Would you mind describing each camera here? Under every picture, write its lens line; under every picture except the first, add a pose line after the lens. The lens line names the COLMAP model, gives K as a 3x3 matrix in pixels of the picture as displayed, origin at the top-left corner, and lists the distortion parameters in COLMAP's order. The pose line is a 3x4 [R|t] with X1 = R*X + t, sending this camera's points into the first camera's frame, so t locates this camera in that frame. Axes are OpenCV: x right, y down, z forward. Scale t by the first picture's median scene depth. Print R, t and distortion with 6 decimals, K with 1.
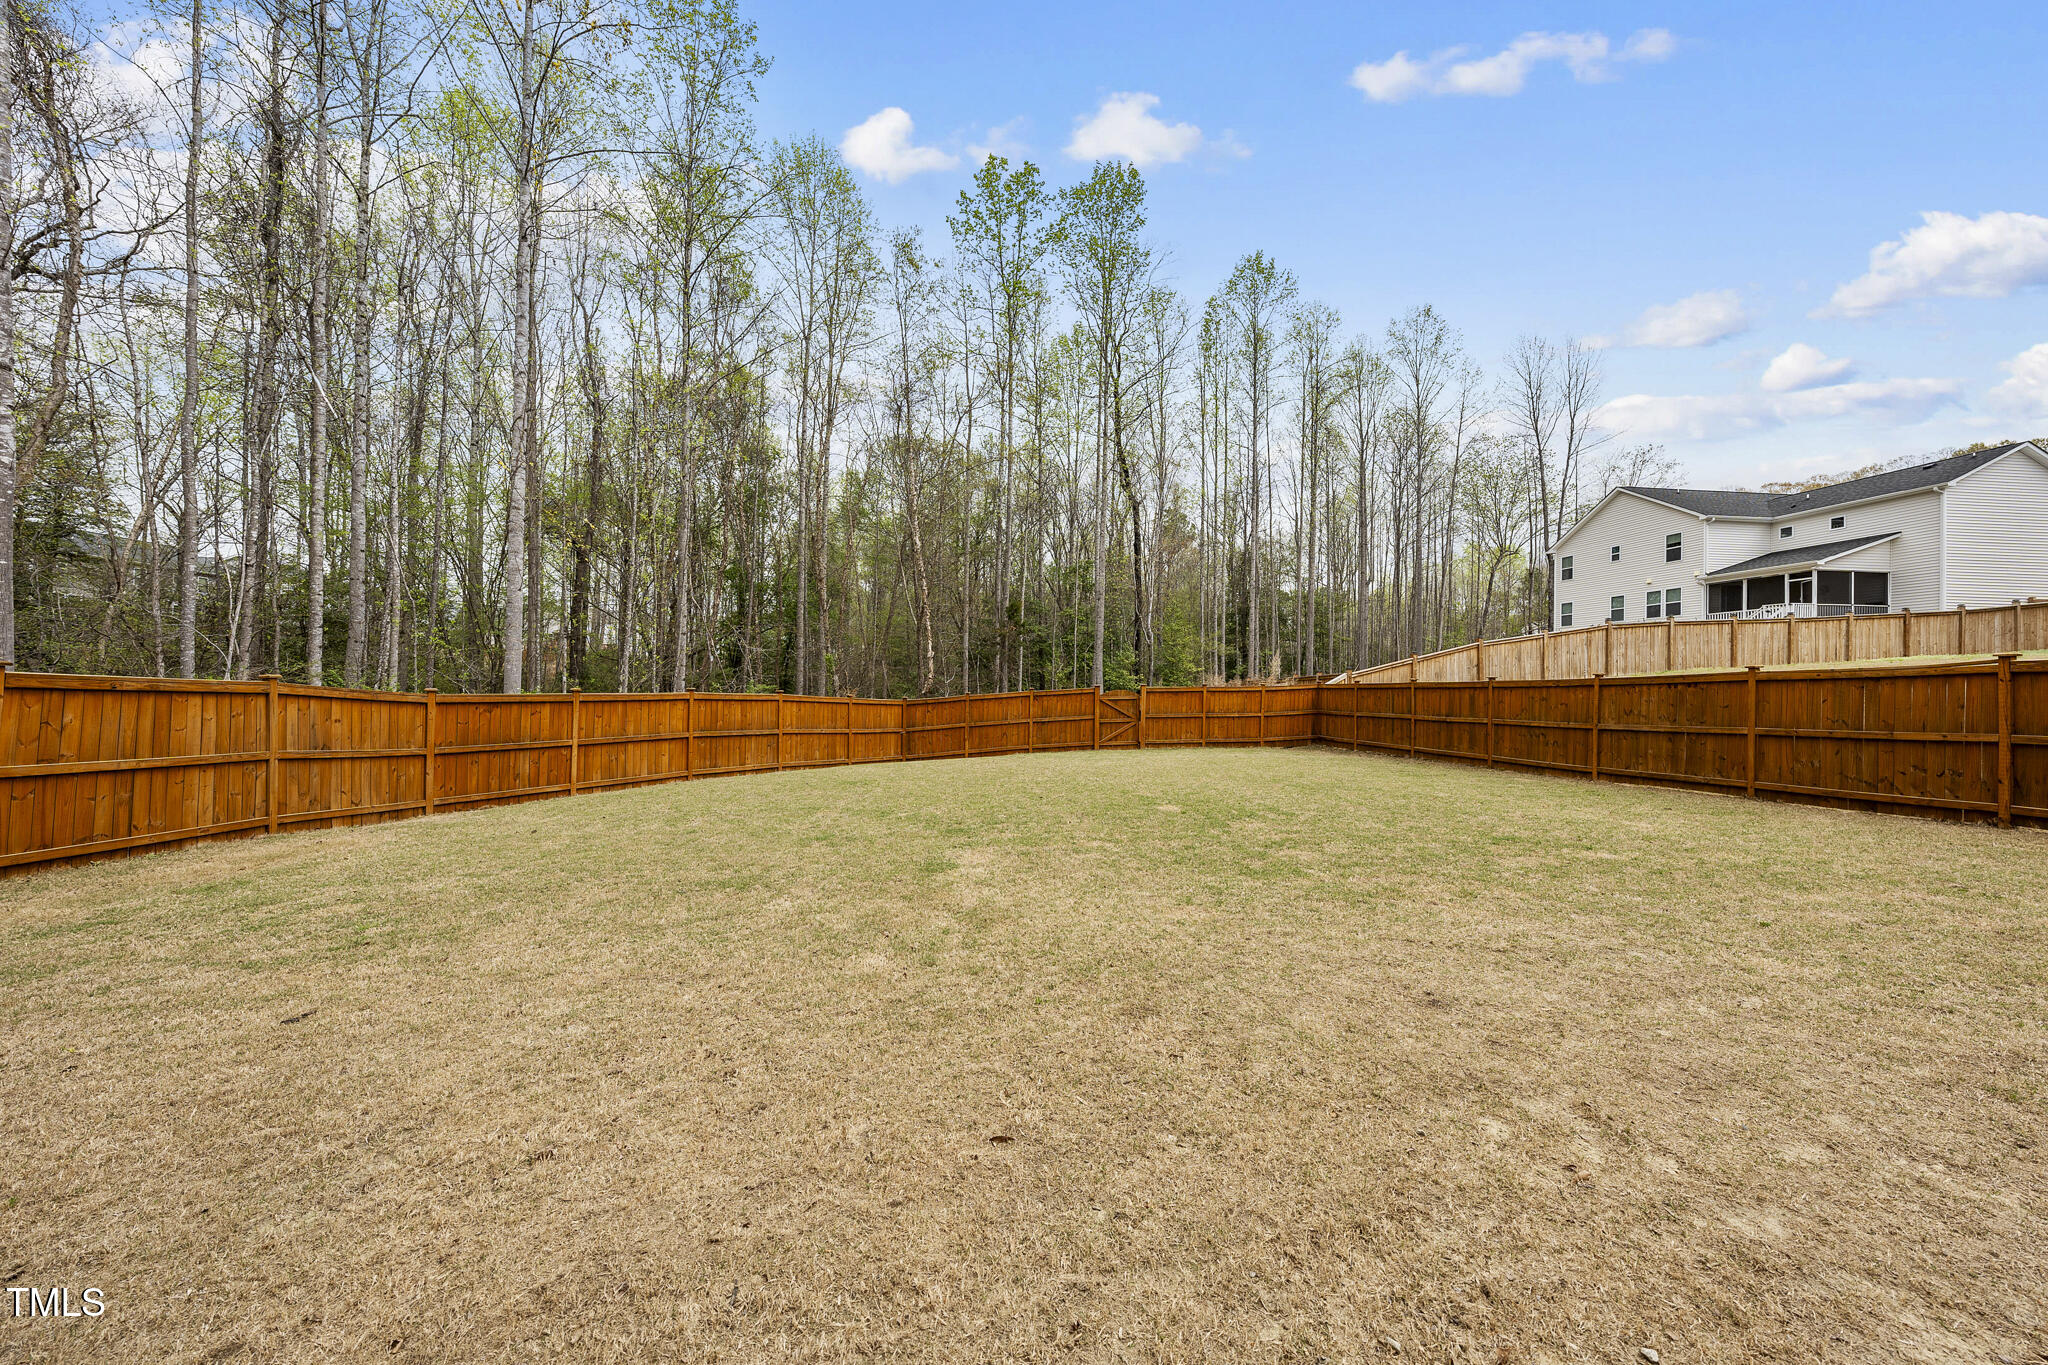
lens RADIAL K [[690.8, 0, 1027.9], [0, 690.8, 679.8], [0, 0, 1]] dist [0.000824, -0.000124]
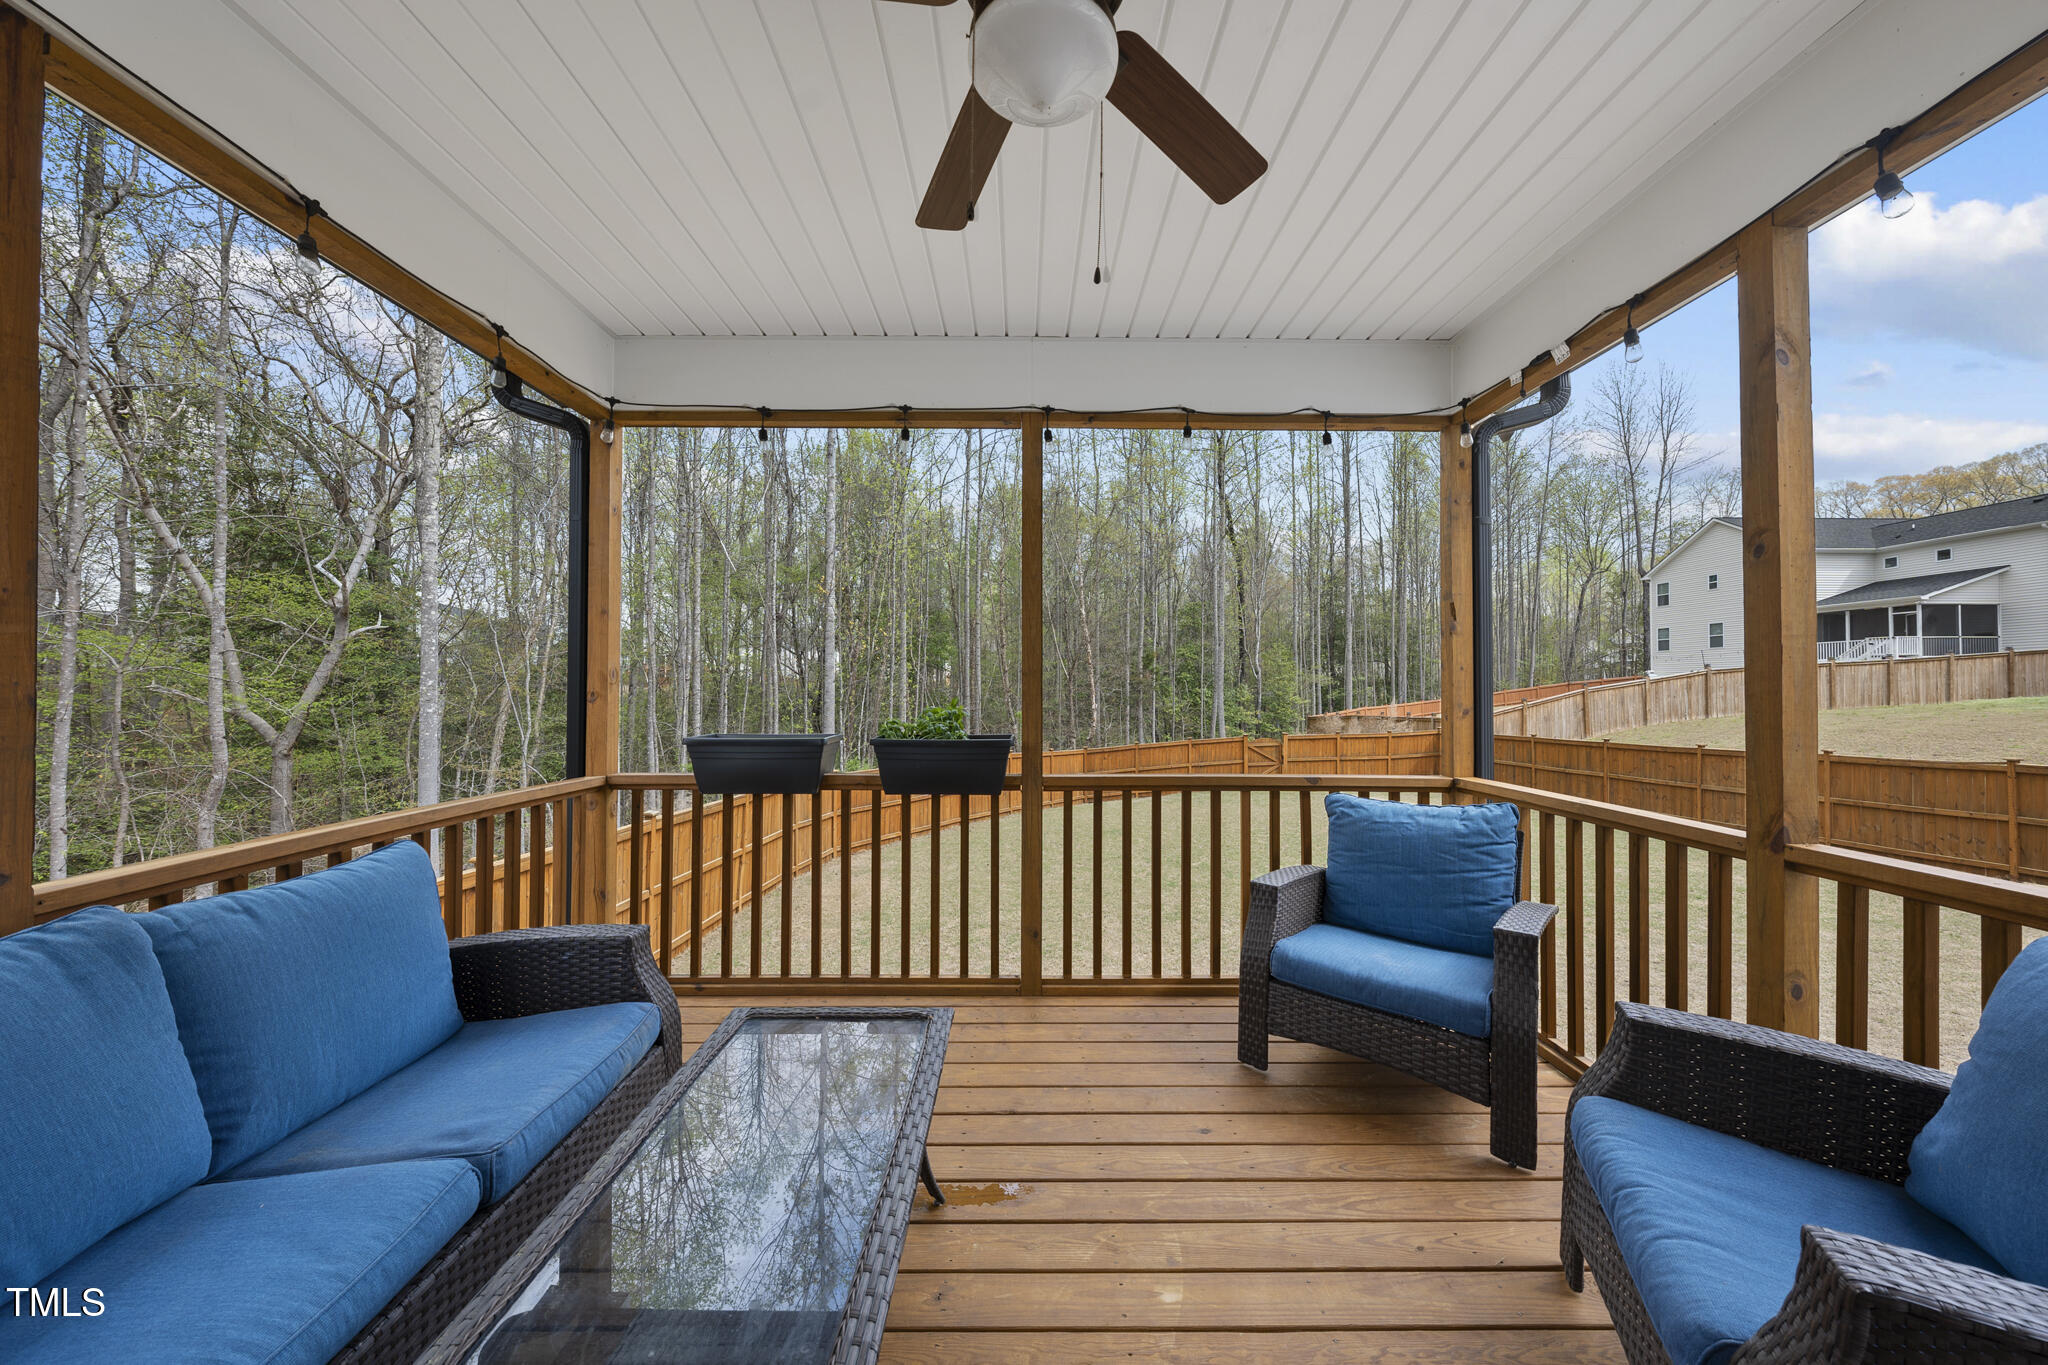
lens RADIAL K [[690.8, 0, 1040.5], [0, 690.8, 682.9], [0, 0, 1]] dist [0.000824, -0.000124]
pose [[0.997603, -0.009088, -0.068603, -0.127357], [0.008552, 0.999931, -0.008104, -0.055144], [0.068672, 0.007498, 0.997611, -0.150330]]
